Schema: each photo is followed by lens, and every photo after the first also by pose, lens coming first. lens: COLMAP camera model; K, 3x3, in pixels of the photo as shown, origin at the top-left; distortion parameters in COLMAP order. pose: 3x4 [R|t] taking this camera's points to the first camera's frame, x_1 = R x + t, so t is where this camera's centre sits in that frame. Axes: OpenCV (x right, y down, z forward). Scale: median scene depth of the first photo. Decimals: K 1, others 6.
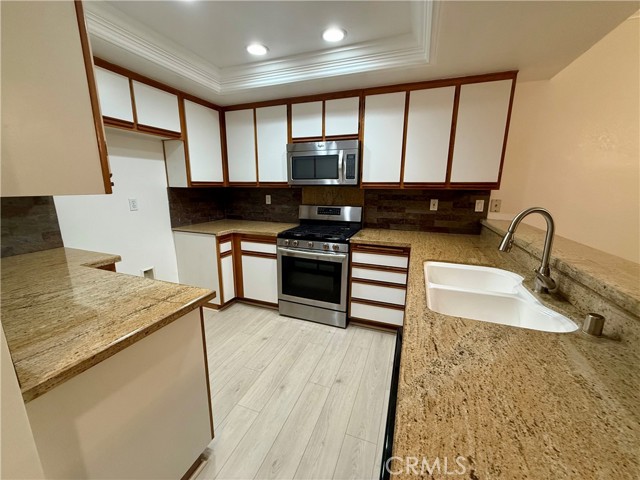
lens RADIAL K [[255.9, 0, 318.3], [0, 255.9, 240.2], [0, 0, 1]] dist [-0.000197, -0.000206]
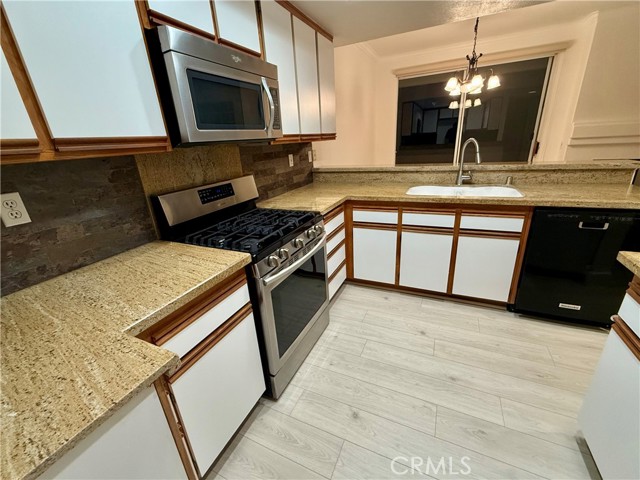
lens RADIAL K [[255.9, 0, 322.1], [0, 255.9, 244.3], [0, 0, 1]] dist [-0.000197, -0.000206]
pose [[0.078293, -0.391183, 0.916977, -0.553351], [0.254198, 0.897231, 0.361055, -0.180515], [-0.963978, 0.204825, 0.169685, 0.829436]]
